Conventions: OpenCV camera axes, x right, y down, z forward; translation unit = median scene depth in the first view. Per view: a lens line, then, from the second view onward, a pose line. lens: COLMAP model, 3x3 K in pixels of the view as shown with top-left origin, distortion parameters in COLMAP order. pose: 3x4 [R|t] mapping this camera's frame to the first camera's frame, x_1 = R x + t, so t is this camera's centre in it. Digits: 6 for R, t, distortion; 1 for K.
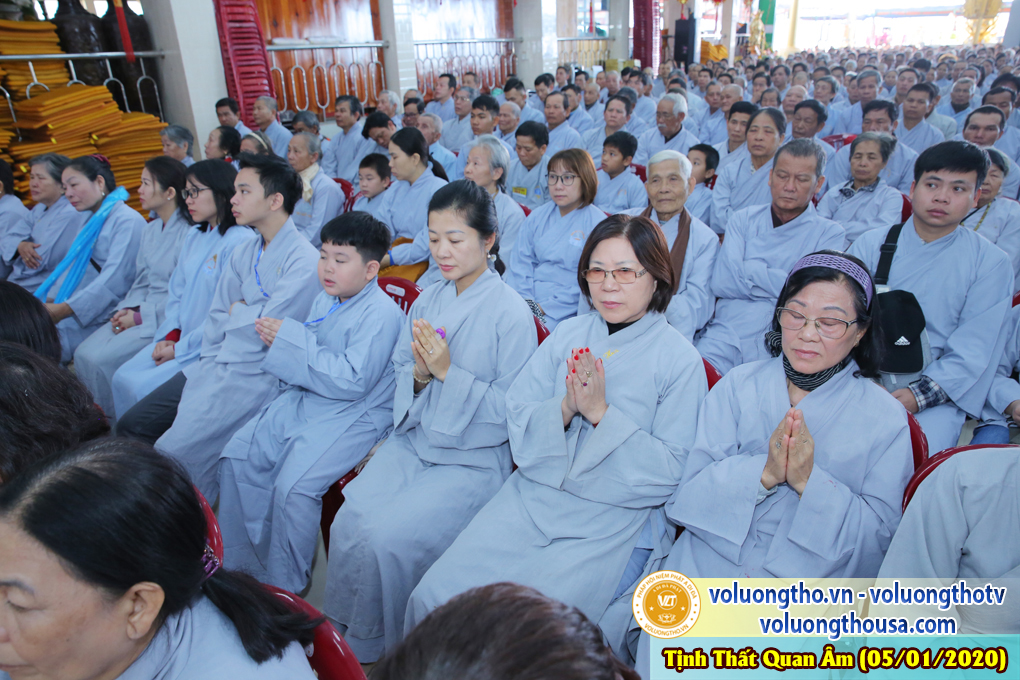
lens RADIAL K [[699.6, 0, 510.0], [0, 699.6, 340.0], [0, 0, 1]] dist [-0.115259, 0.089201]
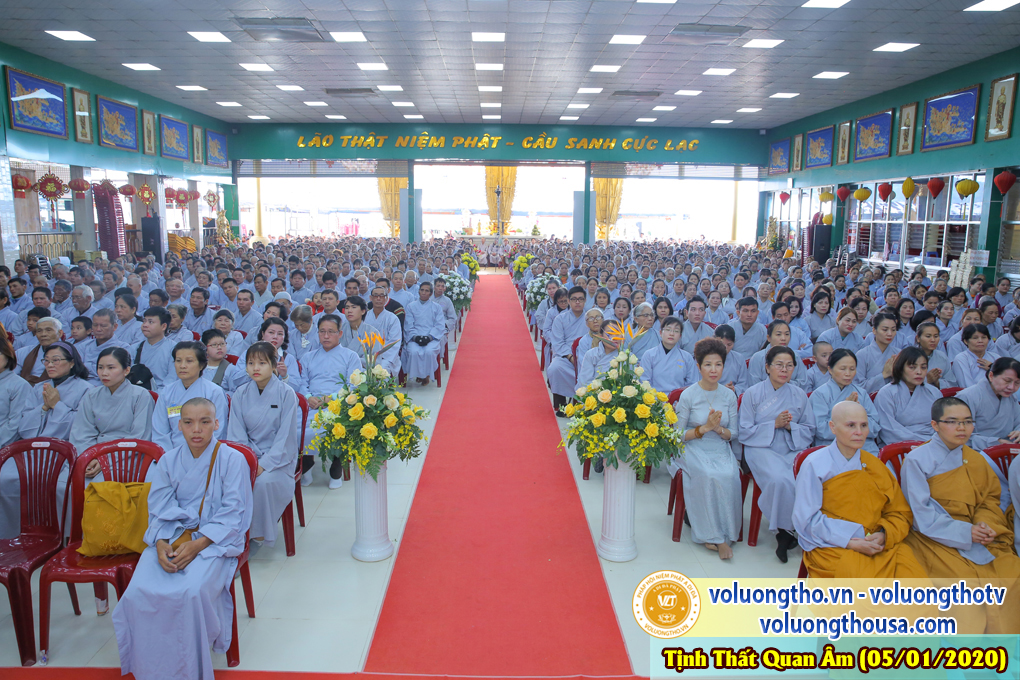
lens RADIAL K [[699.6, 0, 510.0], [0, 699.6, 340.0], [0, 0, 1]] dist [-0.115259, 0.089201]
pose [[0.792893, -0.053806, 0.606981, 0.026395], [0.199182, 0.964262, -0.174712, 0.104593], [-0.575888, 0.259428, 0.775274, -0.334916]]
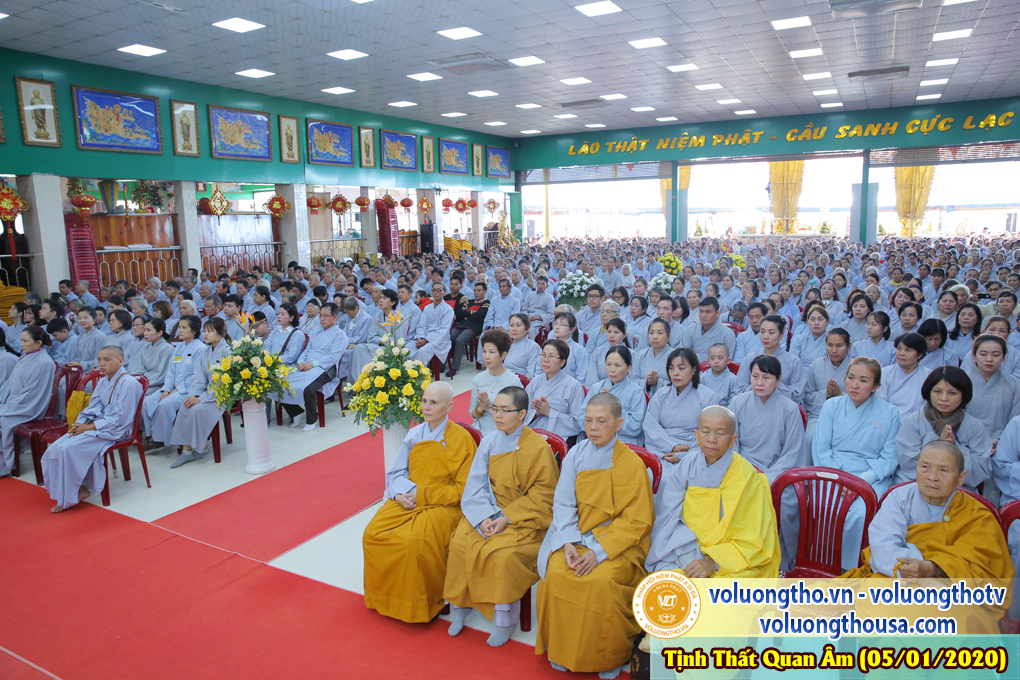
lens RADIAL K [[699.6, 0, 510.0], [0, 699.6, 340.0], [0, 0, 1]] dist [-0.115259, 0.089201]
pose [[0.990883, -0.007681, 0.134506, 0.317983], [0.039727, 0.970641, -0.237230, 0.173835], [-0.128735, 0.240411, 0.962097, -0.533187]]
